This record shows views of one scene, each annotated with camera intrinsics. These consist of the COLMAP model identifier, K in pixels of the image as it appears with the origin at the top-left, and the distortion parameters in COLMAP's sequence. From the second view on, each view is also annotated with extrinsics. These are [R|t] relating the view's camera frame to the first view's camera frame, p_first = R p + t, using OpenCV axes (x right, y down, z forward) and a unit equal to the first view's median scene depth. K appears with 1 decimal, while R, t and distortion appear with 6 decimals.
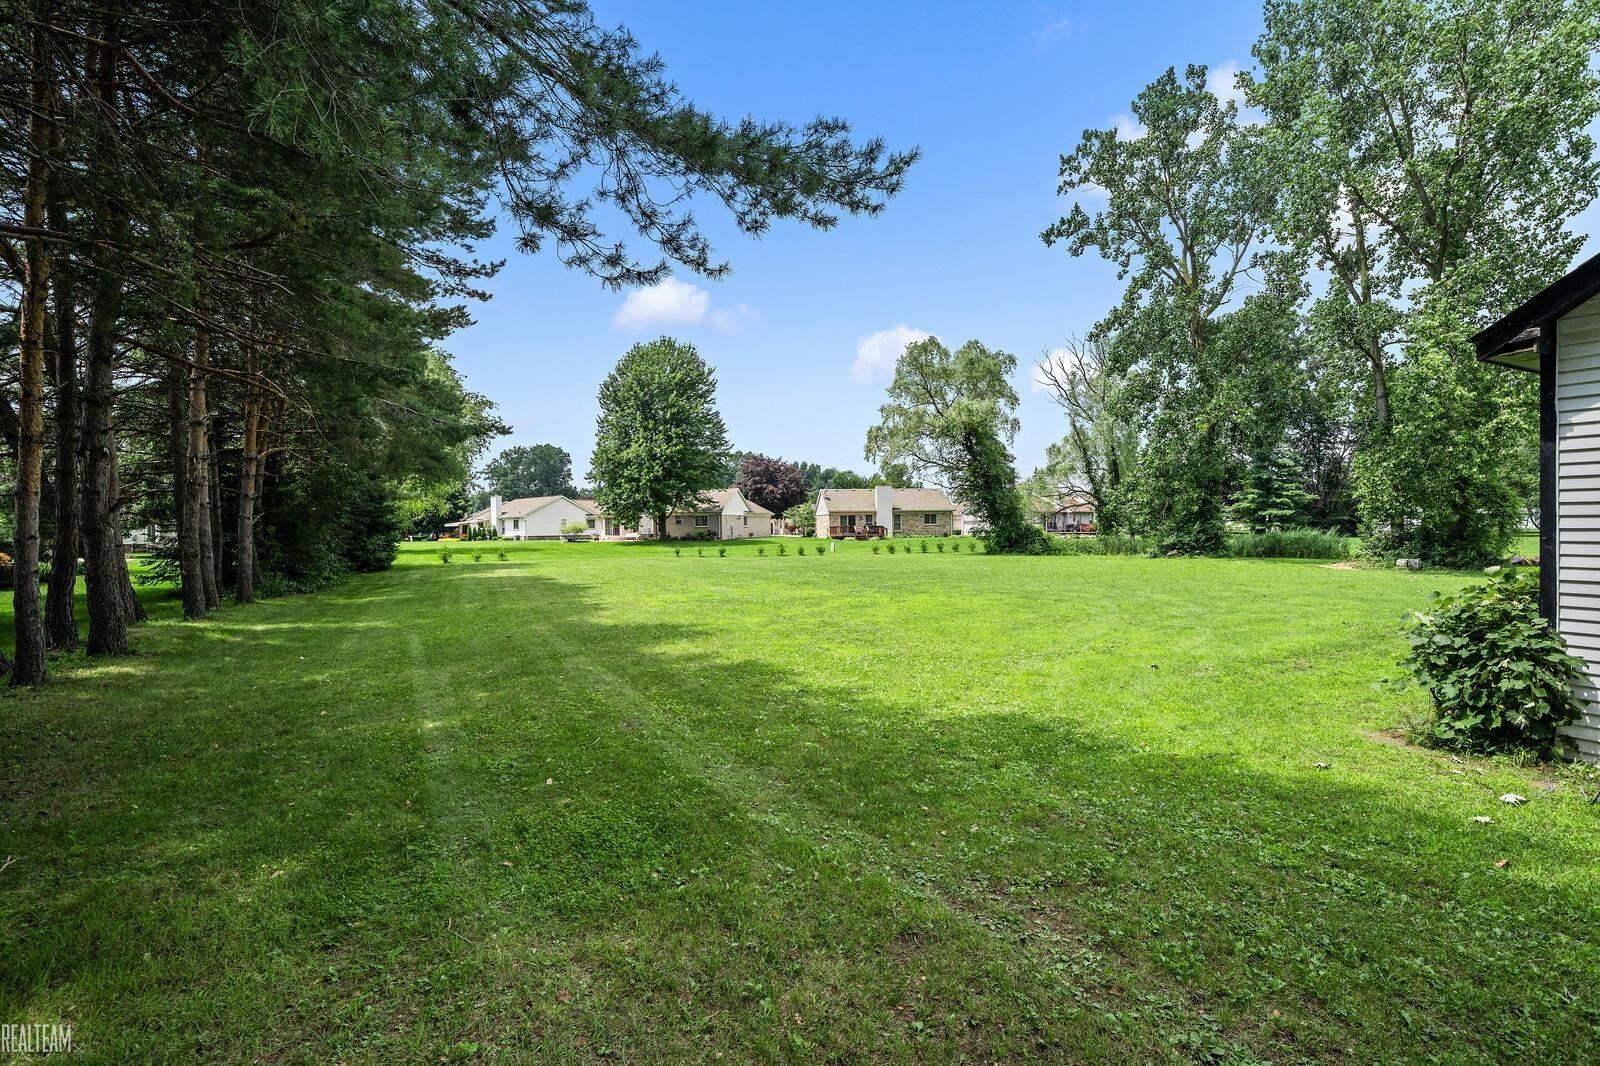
lens RADIAL K [[755.7, 0, 800.0], [0, 755.7, 533.0], [0, 0, 1]] dist [-0.000560, 0.000034]
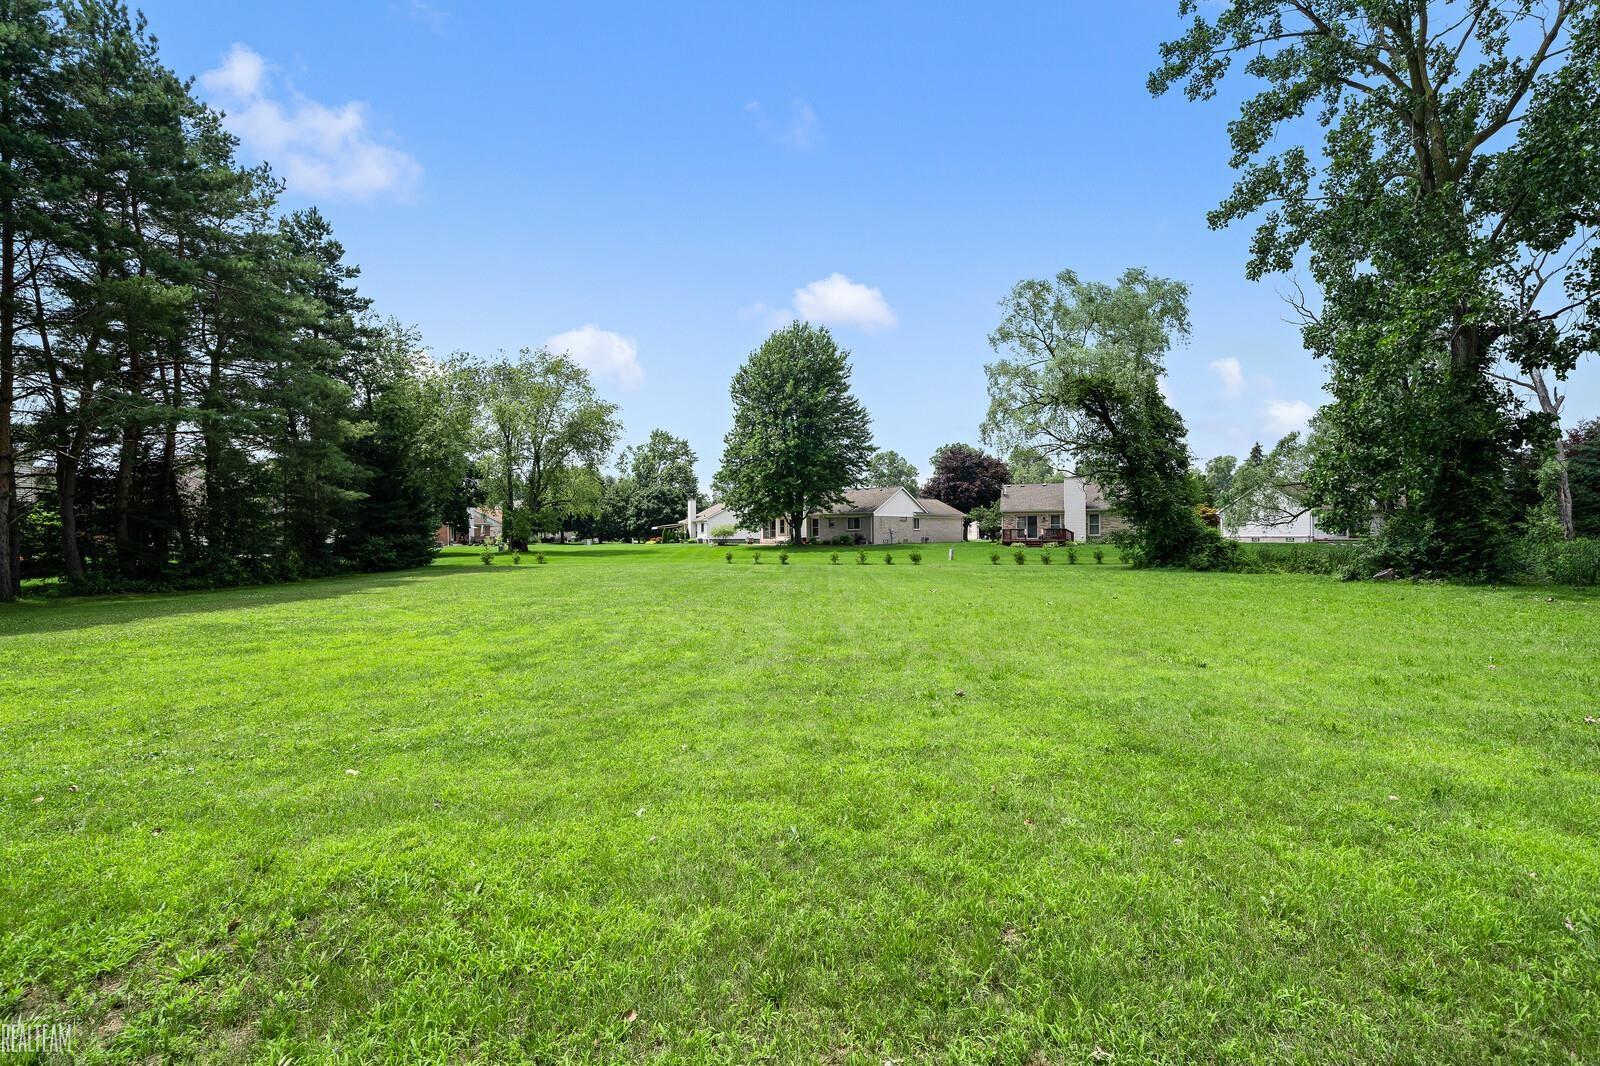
lens RADIAL K [[755.7, 0, 800.0], [0, 755.7, 533.0], [0, 0, 1]] dist [-0.000560, 0.000034]
pose [[0.915108, 0.001494, -0.403205, 0.185672], [-0.003851, 0.999980, -0.005036, 0.000233], [0.403189, 0.006162, 0.915096, 0.172073]]
